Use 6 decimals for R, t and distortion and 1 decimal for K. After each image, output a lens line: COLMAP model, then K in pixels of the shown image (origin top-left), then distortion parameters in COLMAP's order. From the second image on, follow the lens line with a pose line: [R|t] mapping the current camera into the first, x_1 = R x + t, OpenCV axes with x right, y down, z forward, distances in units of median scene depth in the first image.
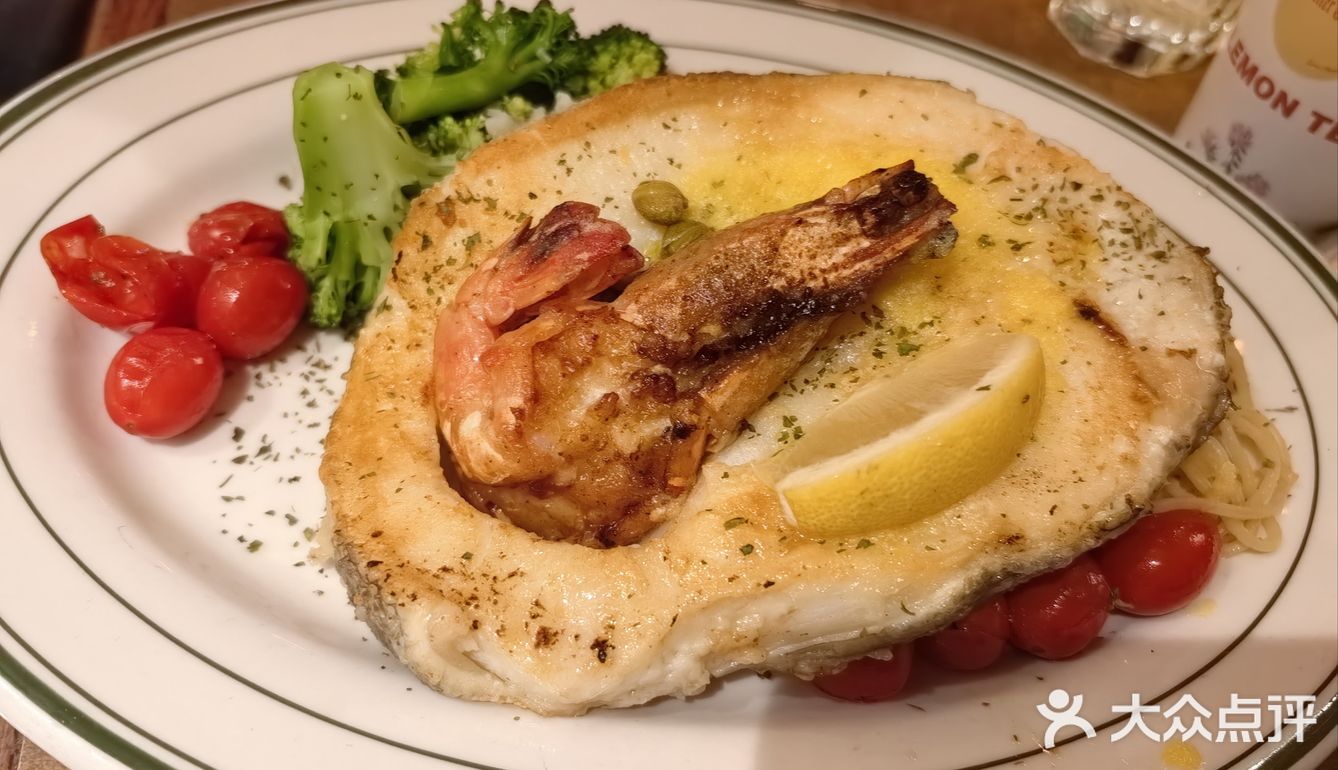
lens RADIAL K [[976.6, 0, 667.6], [0, 976.6, 436.9], [0, 0, 1]] dist [0.176612, -0.462774]
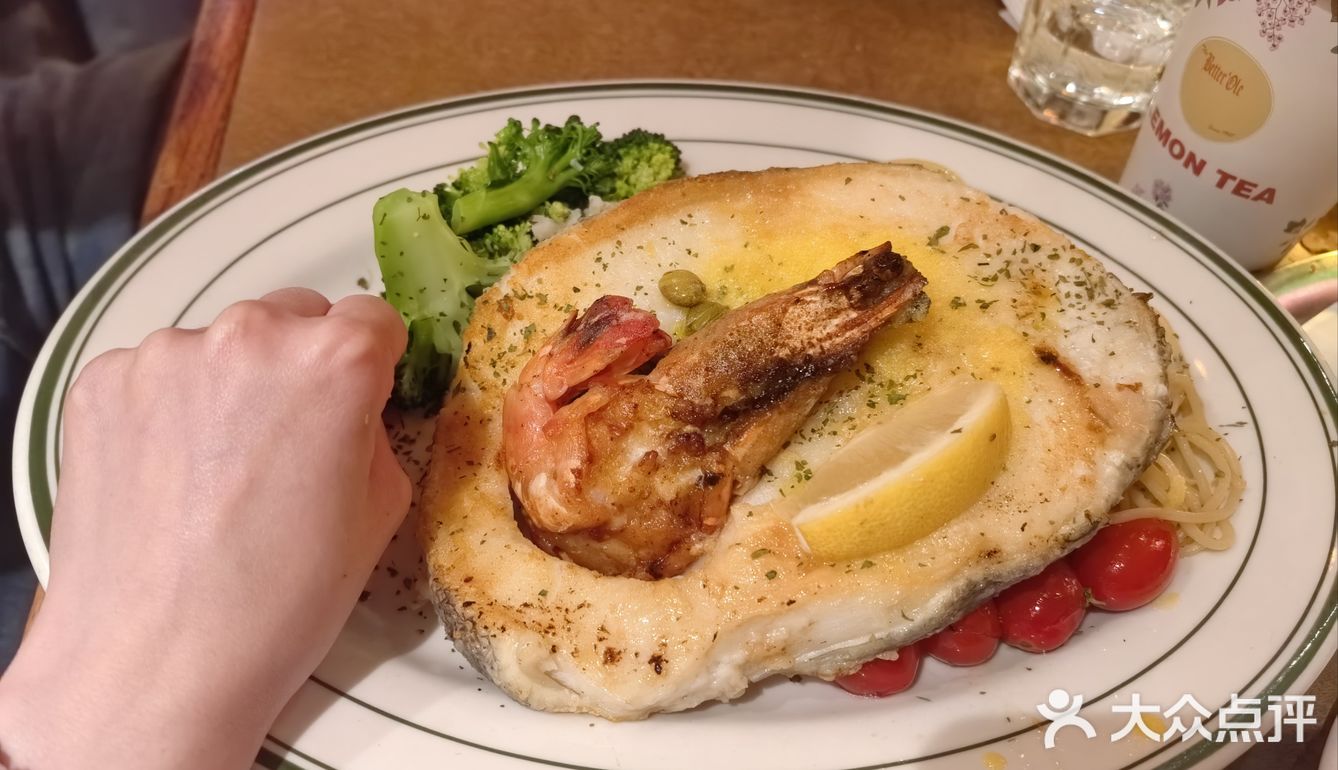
lens RADIAL K [[976.6, 0, 667.6], [0, 976.6, 436.9], [0, 0, 1]] dist [0.176612, -0.462774]
pose [[0.997139, -0.064847, -0.038841, 0.010159], [0.063804, 0.997583, -0.027514, -0.027429], [0.040531, 0.024957, 0.998867, -0.204561]]
